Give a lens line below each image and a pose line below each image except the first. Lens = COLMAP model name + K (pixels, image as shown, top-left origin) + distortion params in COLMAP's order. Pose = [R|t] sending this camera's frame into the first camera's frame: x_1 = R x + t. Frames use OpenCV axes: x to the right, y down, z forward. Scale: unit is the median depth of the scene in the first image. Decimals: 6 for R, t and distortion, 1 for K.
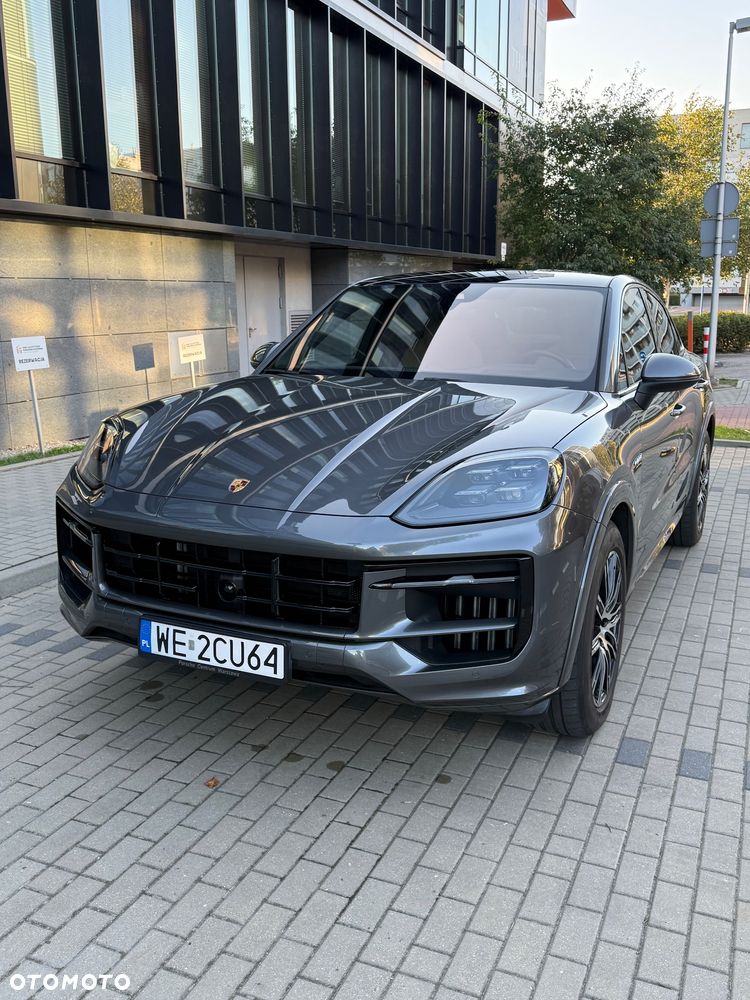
lens RADIAL K [[925.7, 0, 377.2], [0, 925.7, 492.3], [0, 0, 1]] dist [0.033325, 0.000000]
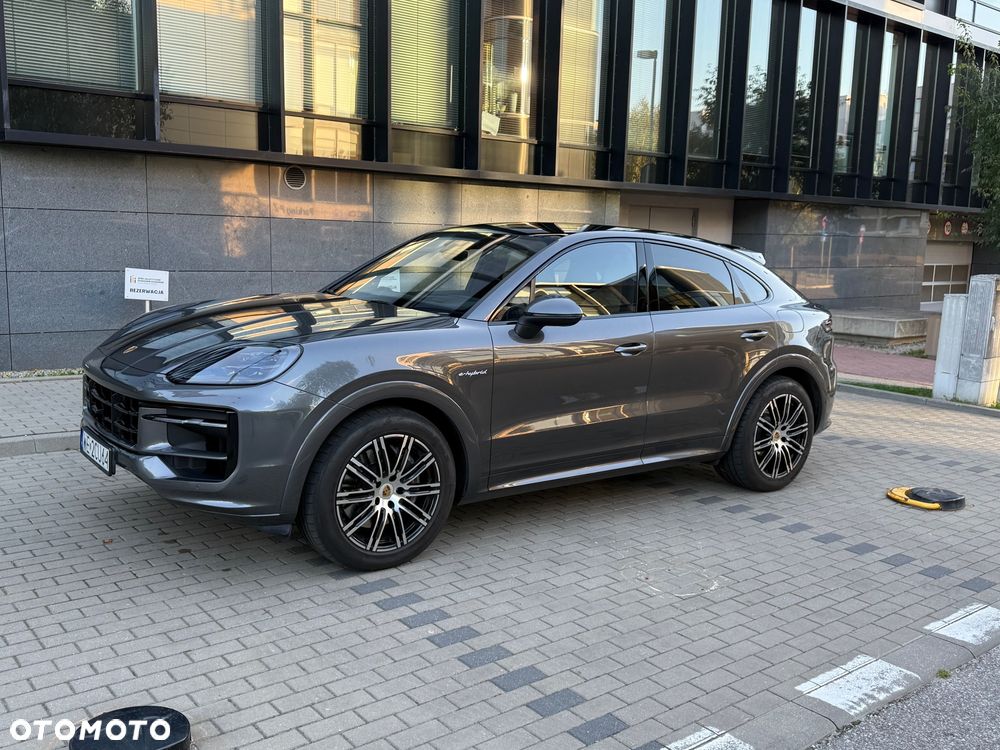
lens RADIAL K [[925.7, 0, 502.6], [0, 925.7, 365.2], [0, 0, 1]] dist [0.033325, 0.000000]
pose [[0.884393, 0.093915, -0.457197, 1.011830], [-0.129179, 0.990535, -0.046411, 0.007396], [0.448510, 0.100106, 0.888154, -0.110698]]
